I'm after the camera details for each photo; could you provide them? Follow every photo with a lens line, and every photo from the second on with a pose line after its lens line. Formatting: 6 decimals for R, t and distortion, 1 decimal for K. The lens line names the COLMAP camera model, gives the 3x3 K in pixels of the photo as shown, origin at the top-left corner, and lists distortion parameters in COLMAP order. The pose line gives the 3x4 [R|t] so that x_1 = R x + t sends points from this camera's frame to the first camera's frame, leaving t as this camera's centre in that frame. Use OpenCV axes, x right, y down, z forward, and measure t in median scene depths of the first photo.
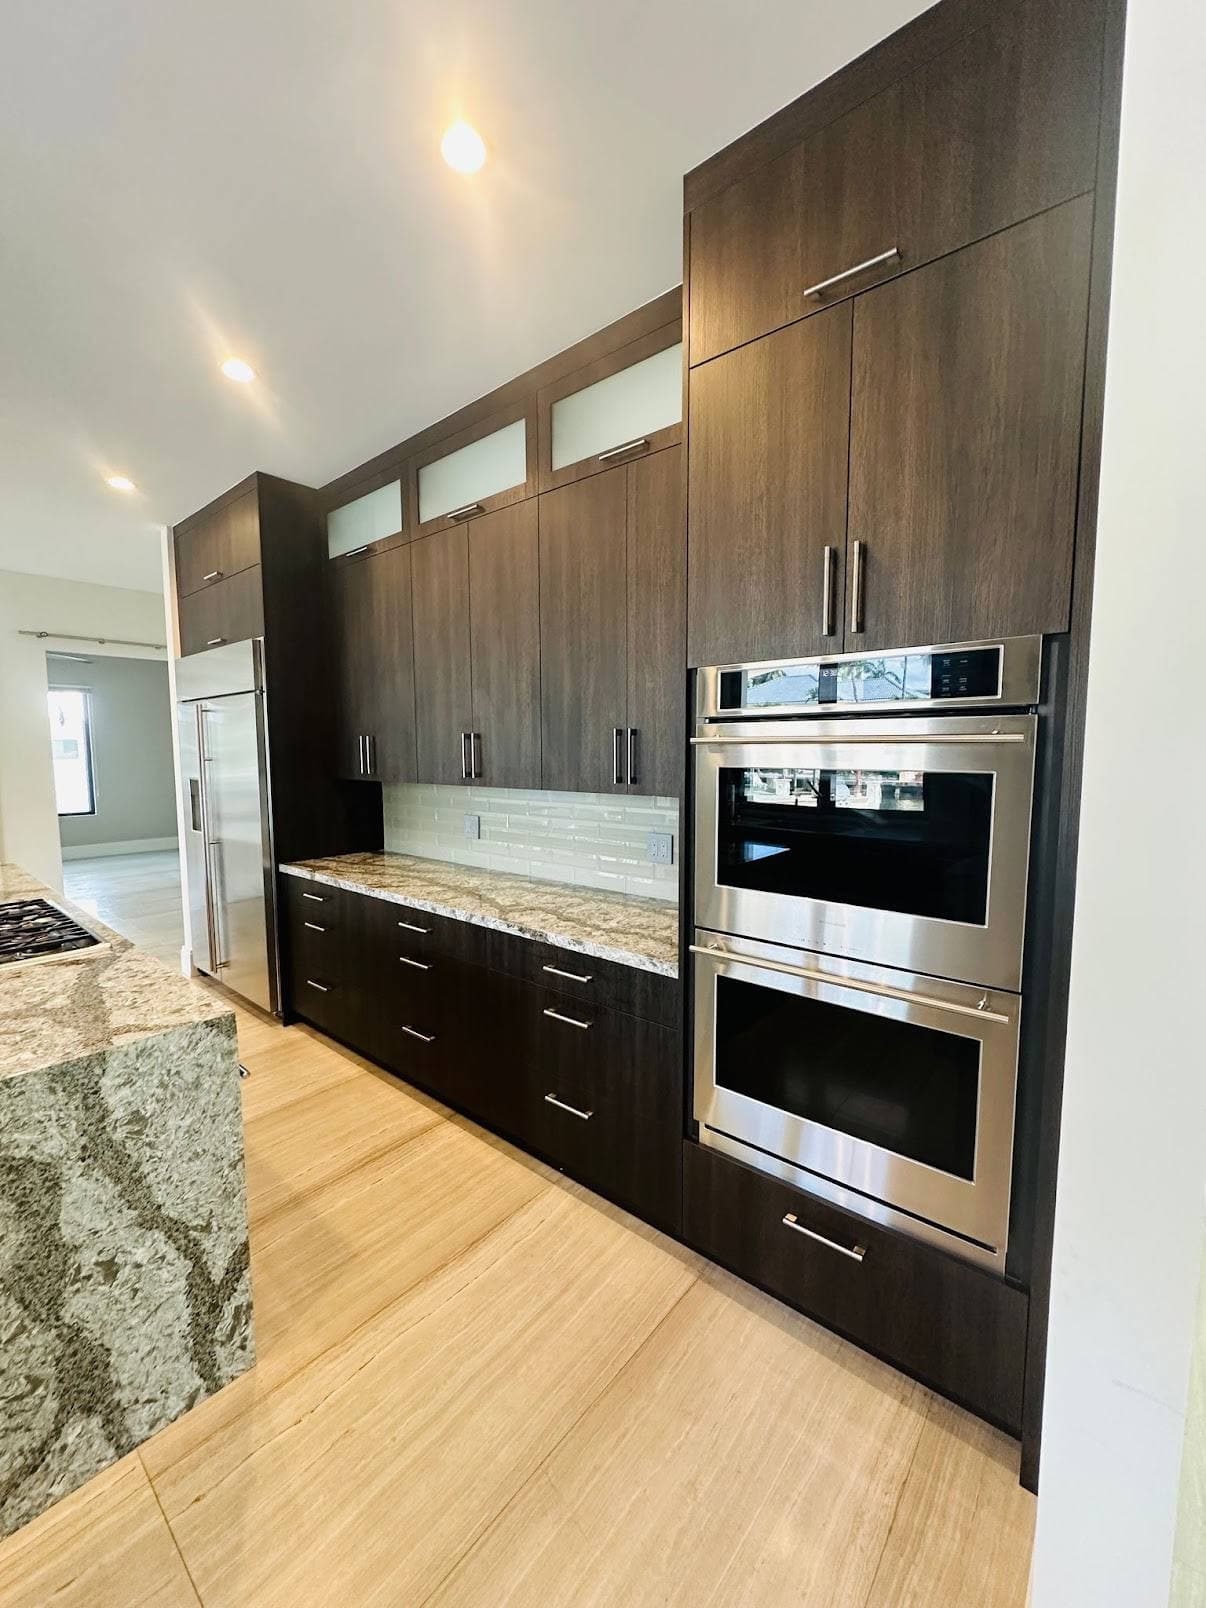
lens RADIAL K [[642.9, 0, 606.8], [0, 642.9, 799.3], [0, 0, 1]] dist [-0.001124, 0.000373]
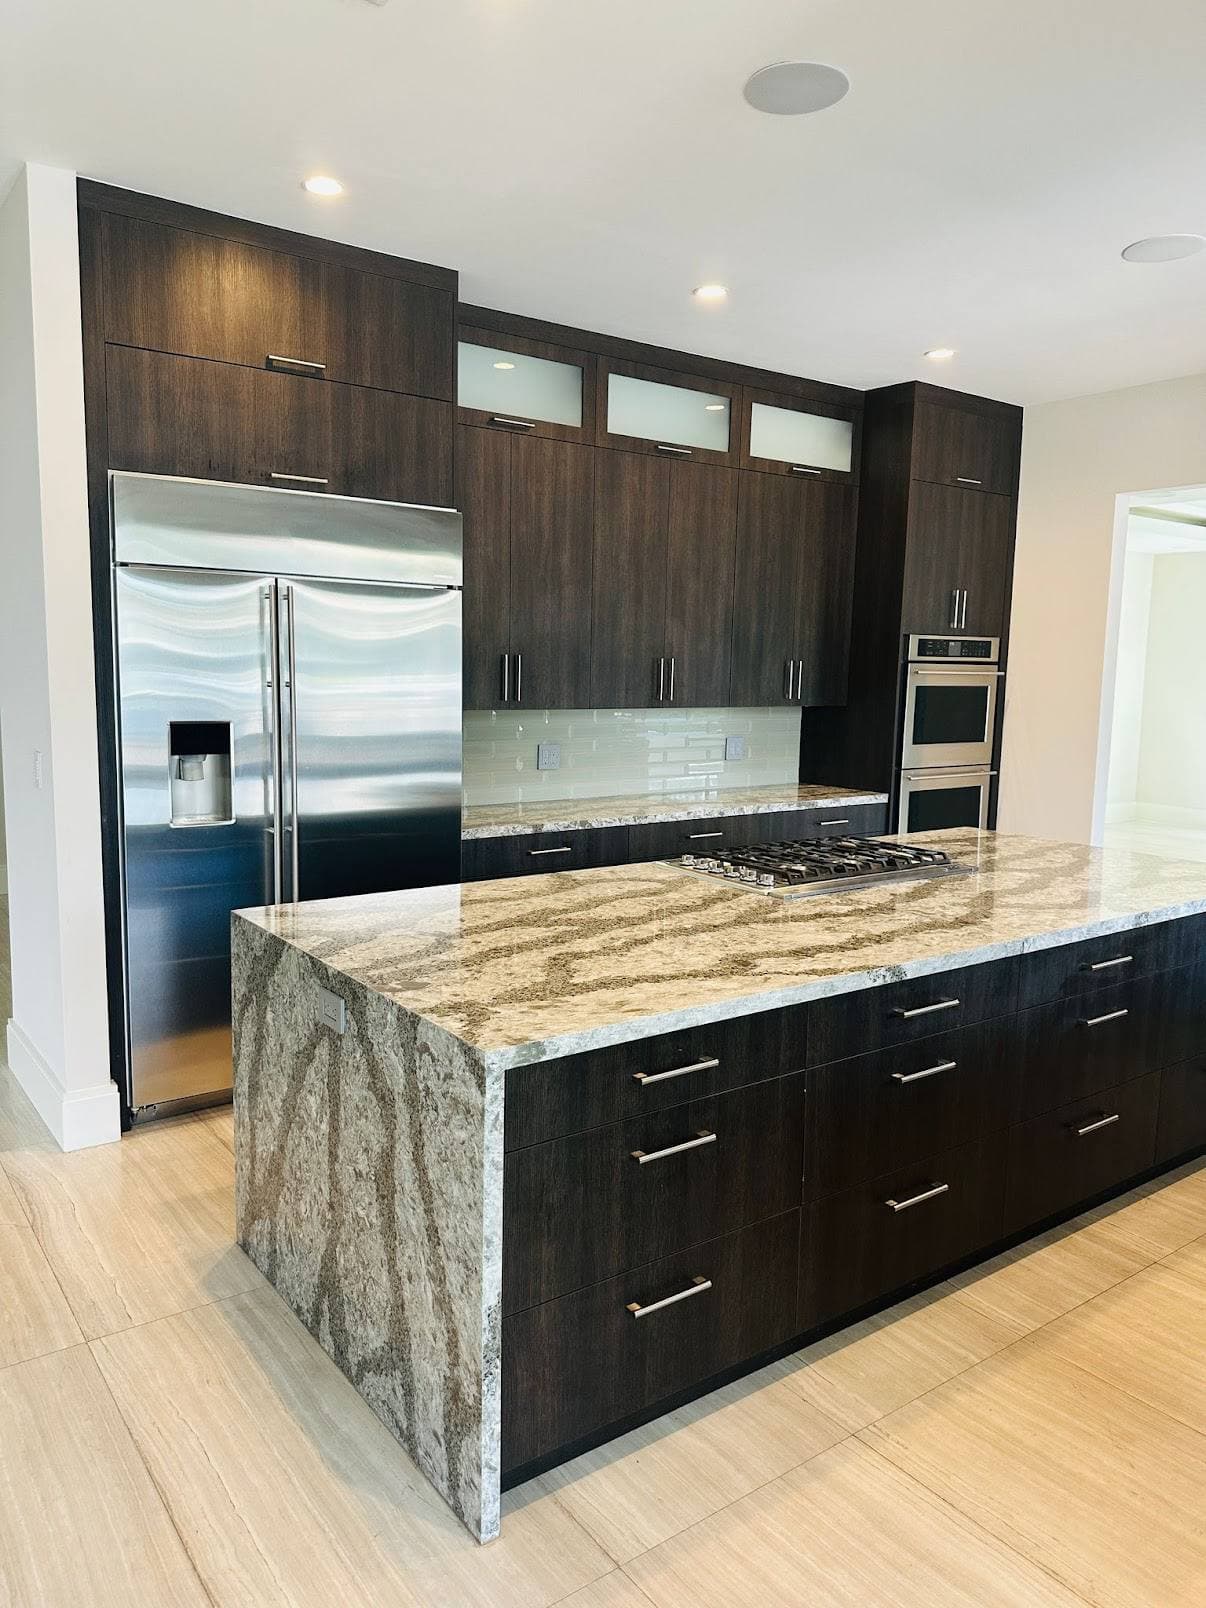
lens RADIAL K [[1144.6, 0, 600.1], [0, 1144.6, 810.9], [0, 0, 1]] dist [0.029071, -0.033506]
pose [[0.245895, -0.121205, 0.961689, -2.267867], [0.057753, 0.992221, 0.110286, -0.072358], [-0.967574, 0.028422, 0.250982, 0.681742]]
